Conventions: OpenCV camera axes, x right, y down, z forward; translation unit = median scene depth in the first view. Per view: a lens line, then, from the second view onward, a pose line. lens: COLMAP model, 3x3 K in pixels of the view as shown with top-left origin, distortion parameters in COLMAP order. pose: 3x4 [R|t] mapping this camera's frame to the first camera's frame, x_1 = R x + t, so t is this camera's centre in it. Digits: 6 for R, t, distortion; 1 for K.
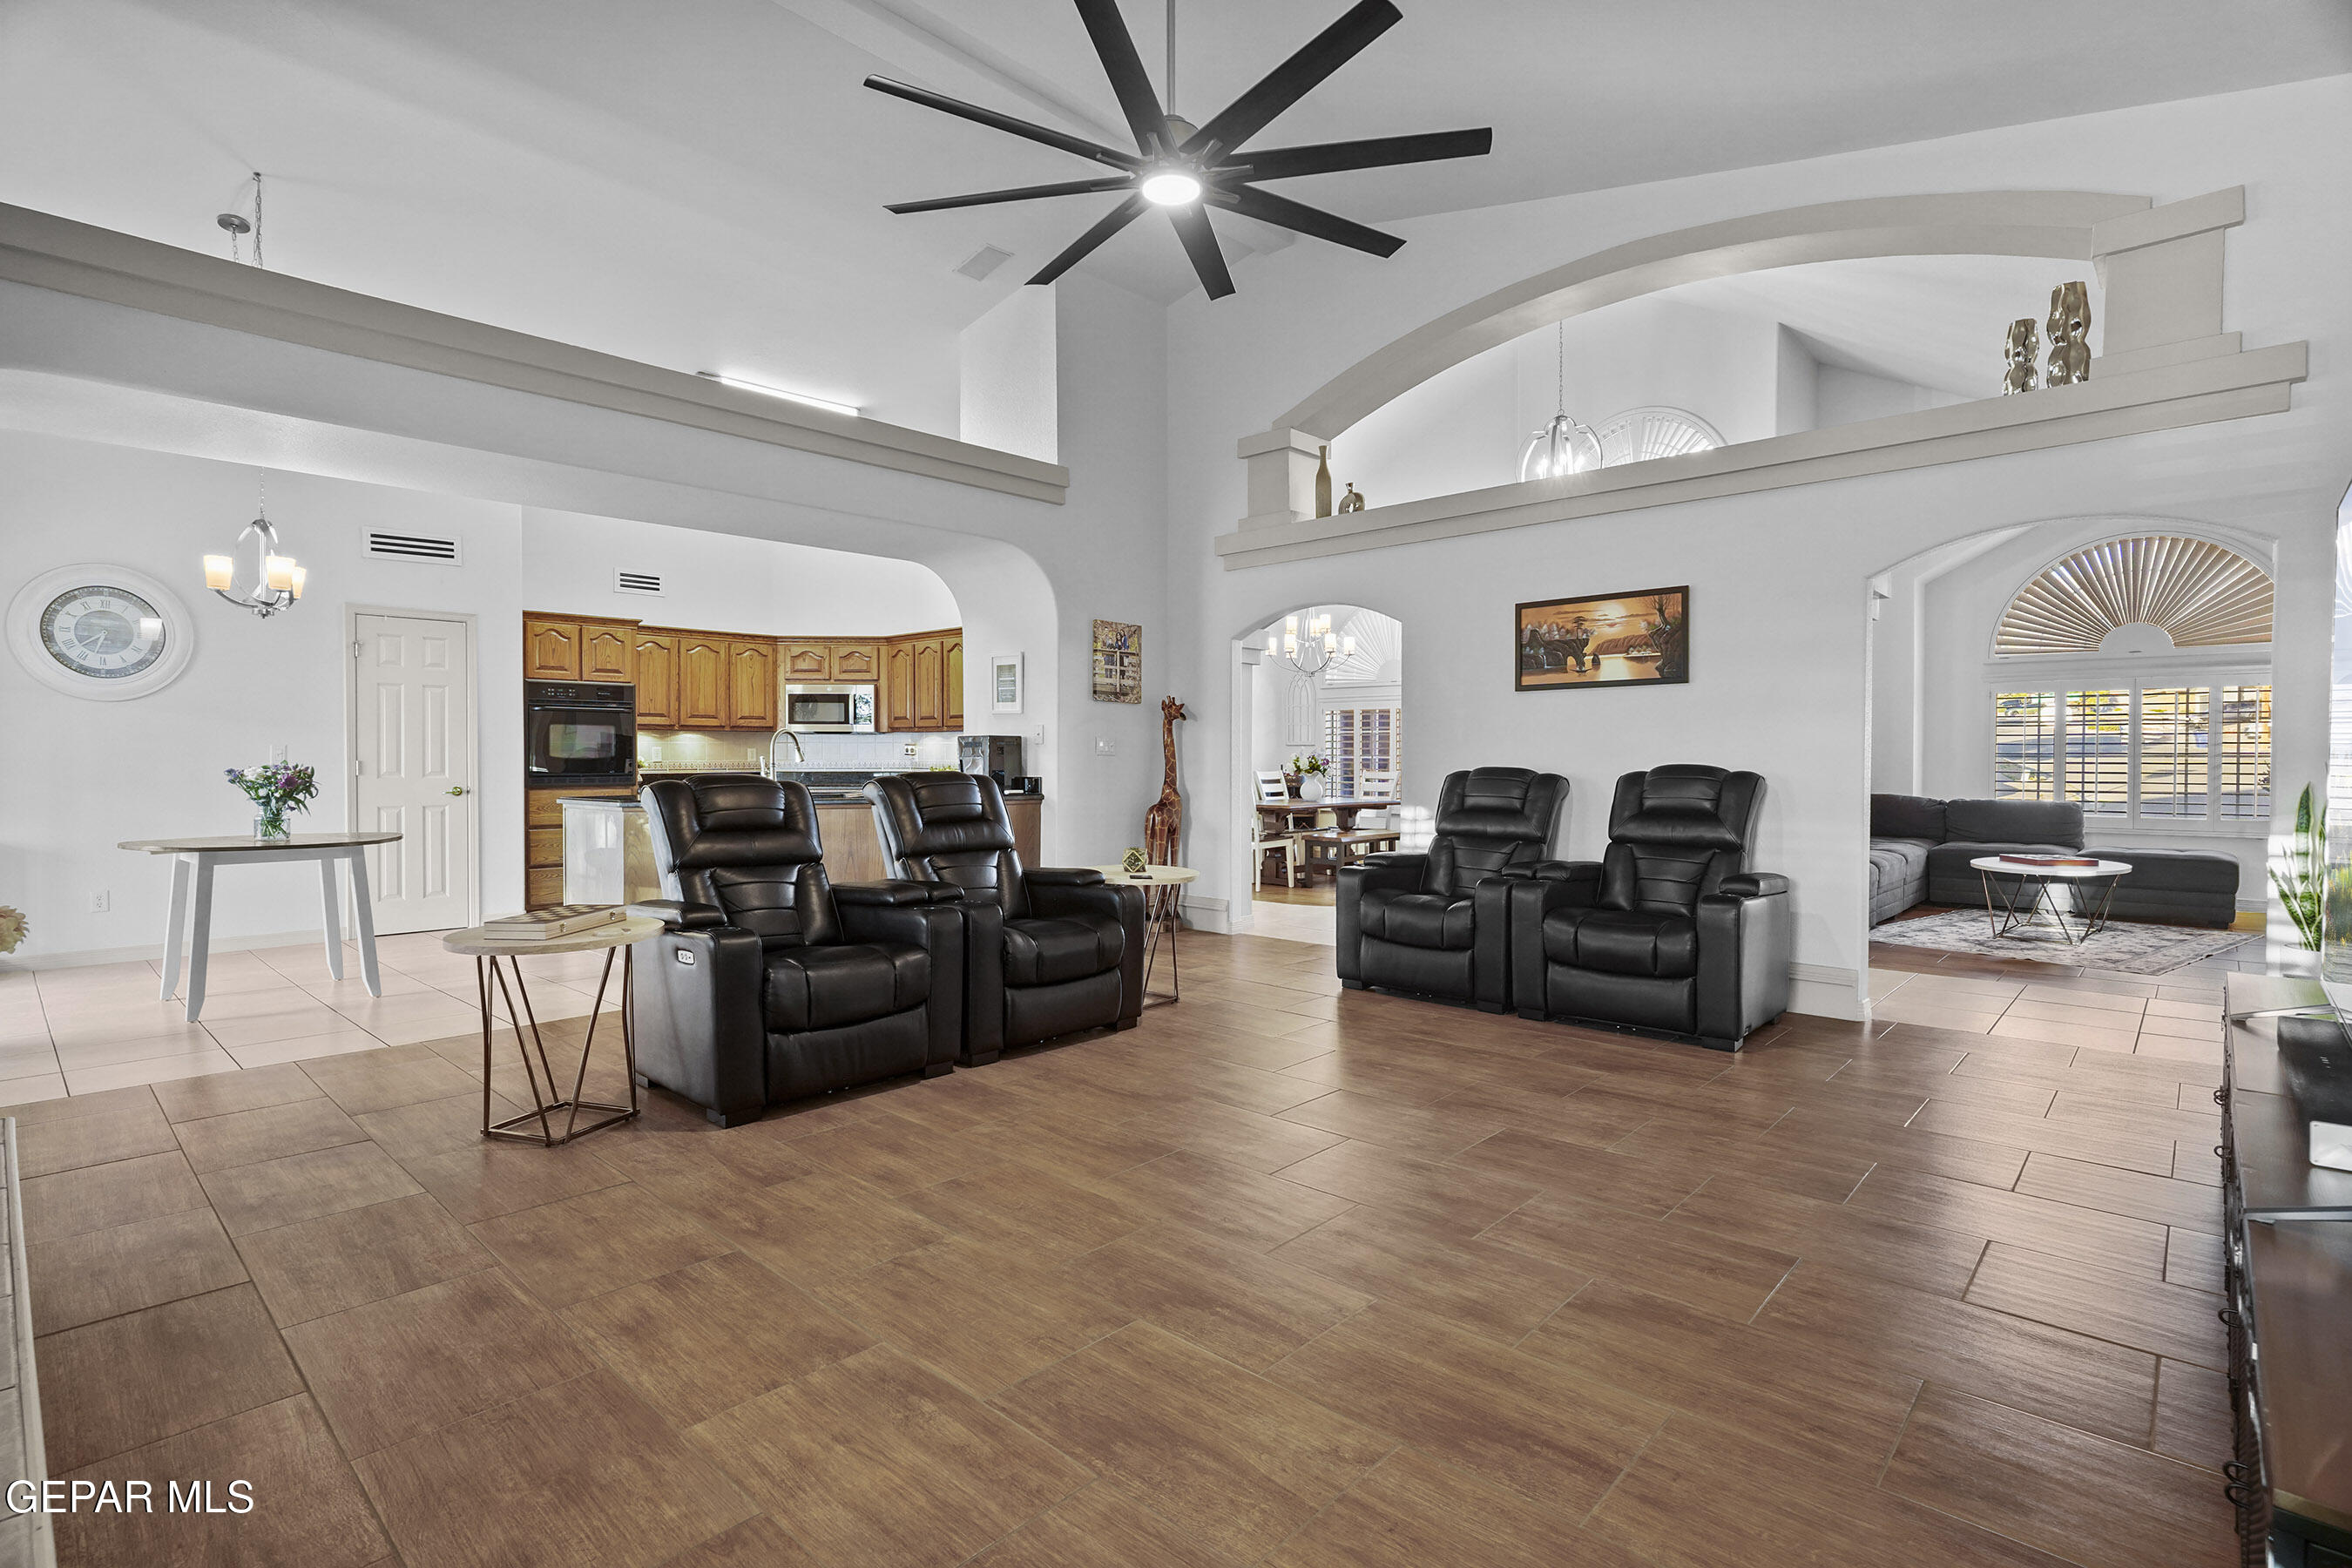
lens RADIAL K [[1125.5, 0, 1155.1], [0, 1125.5, 772.9], [0, 0, 1]] dist [-0.006270, 0.002837]
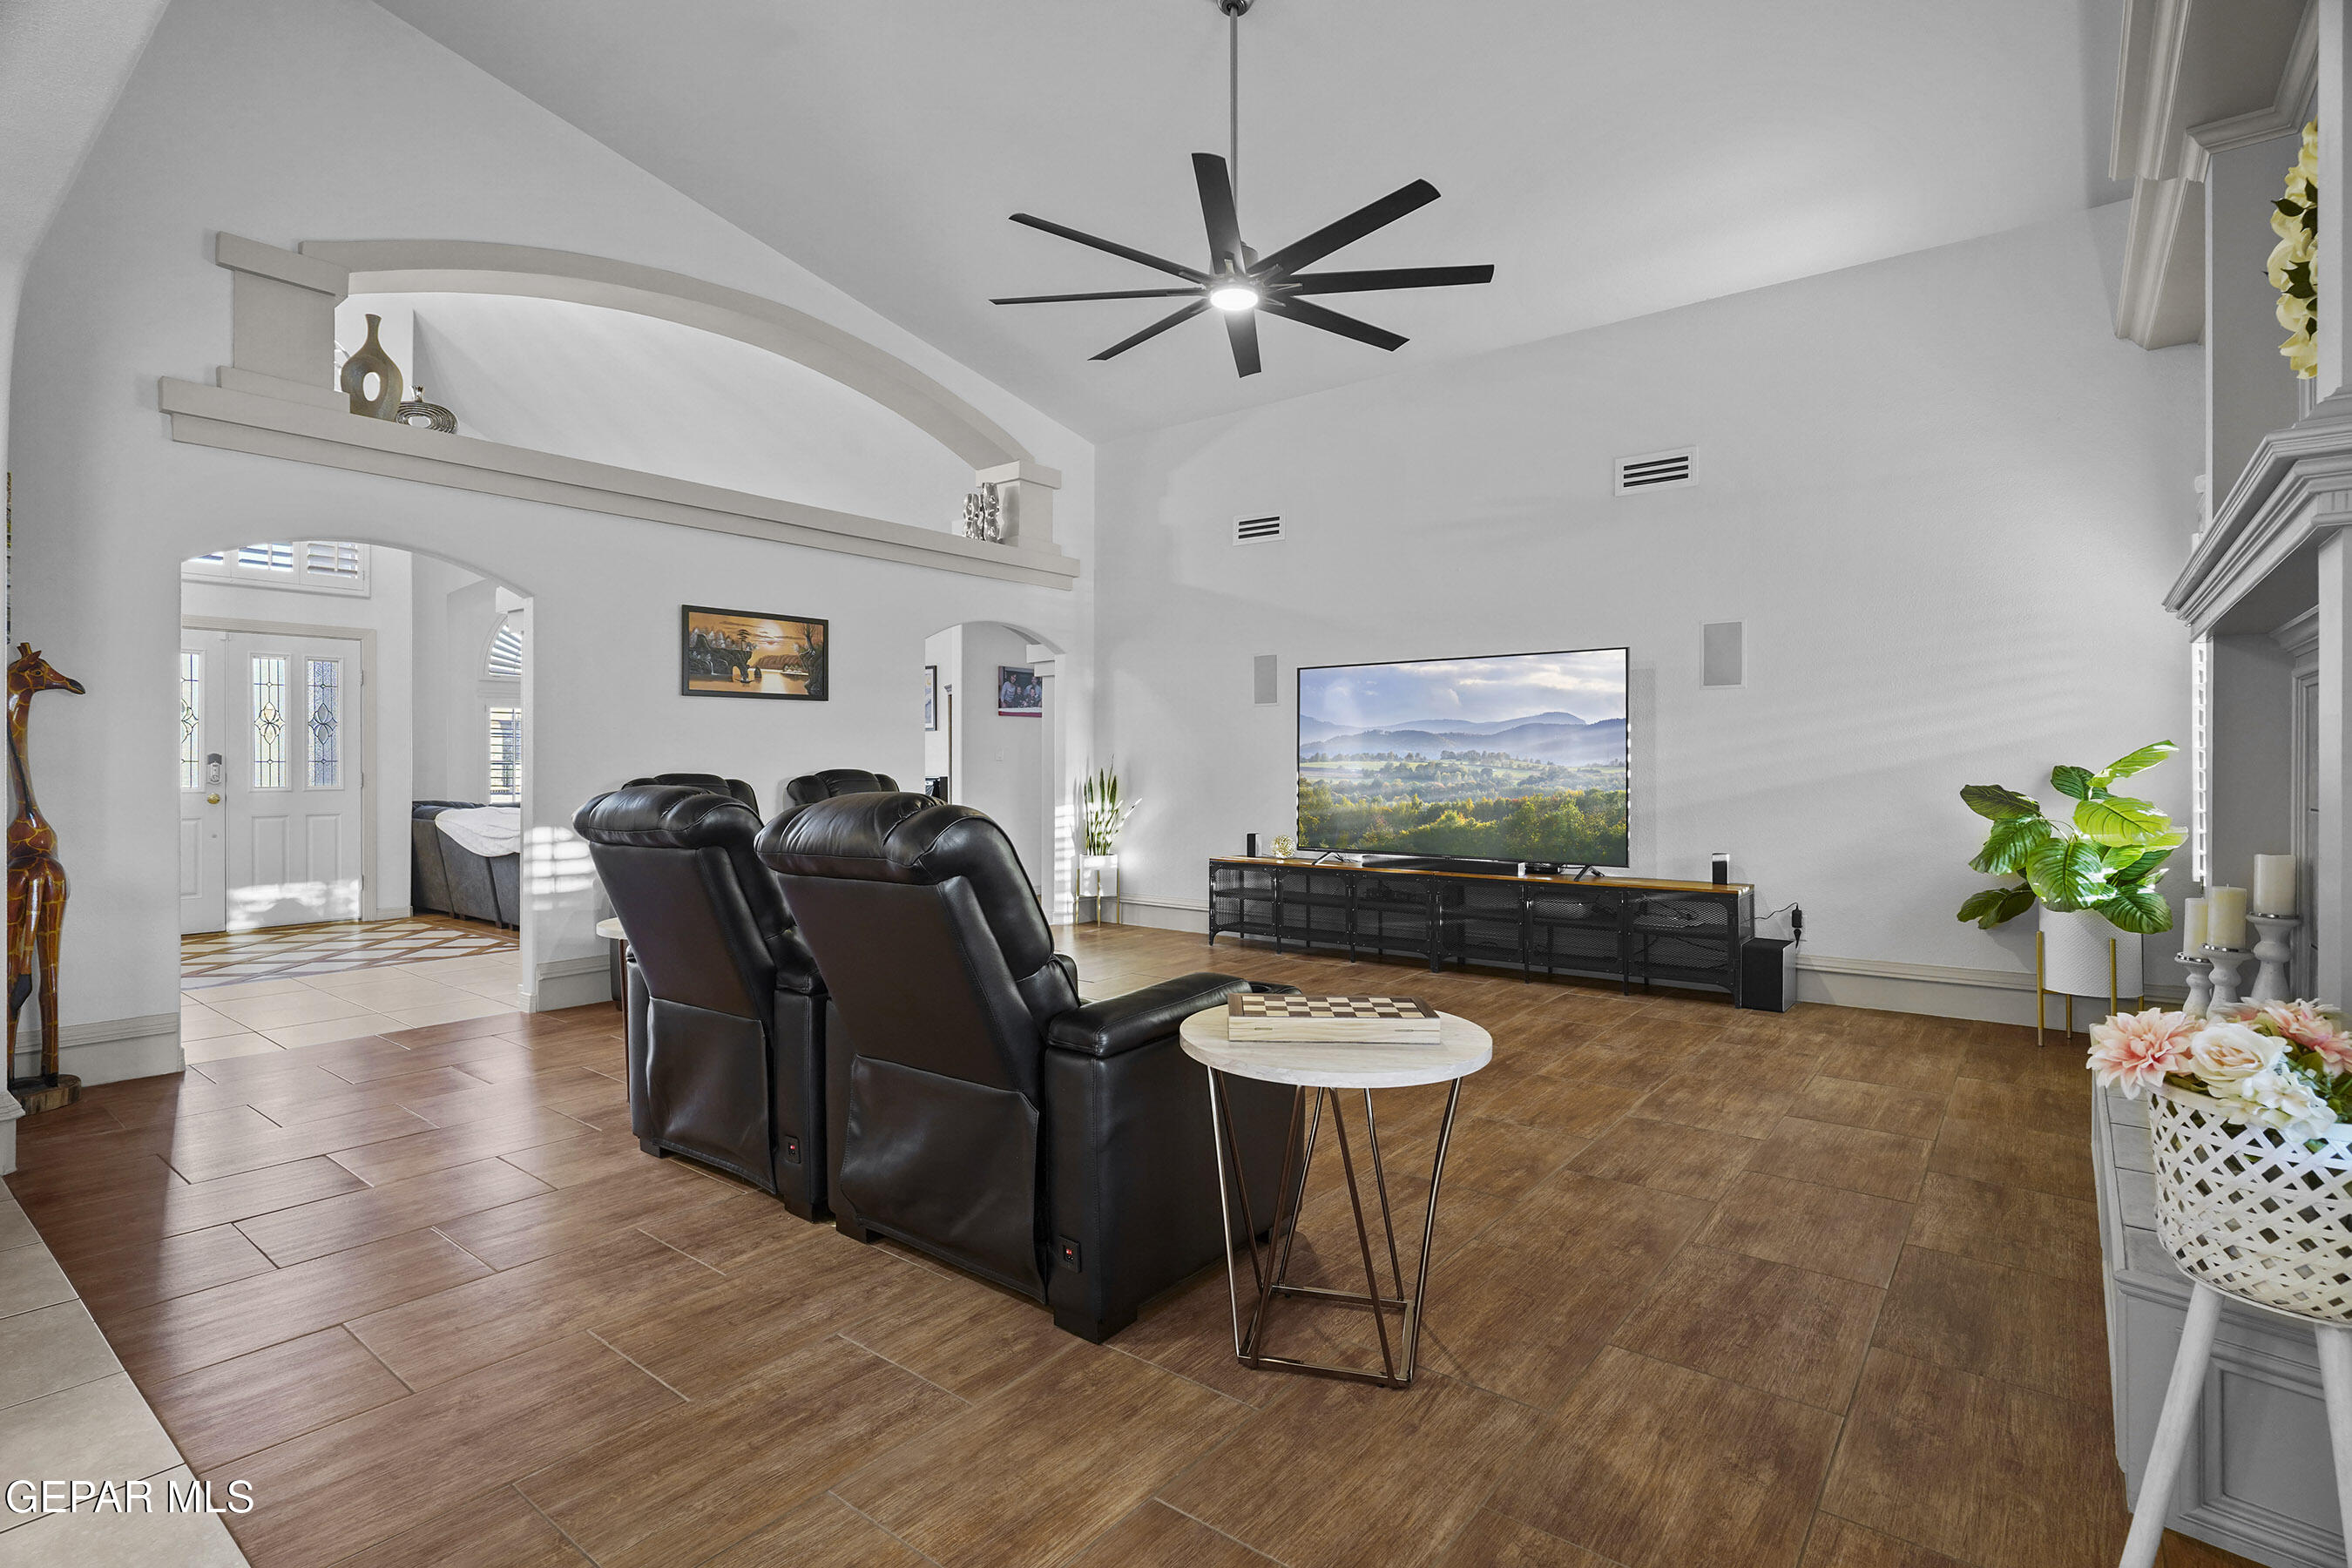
lens RADIAL K [[1125.5, 0, 1165.3], [0, 1125.5, 764.8], [0, 0, 1]] dist [-0.006270, 0.002837]
pose [[-0.086930, -0.000712, 0.996214, -1.302751], [0.014269, 0.999896, 0.001960, -0.016216], [-0.996112, 0.014385, -0.086911, 1.289554]]
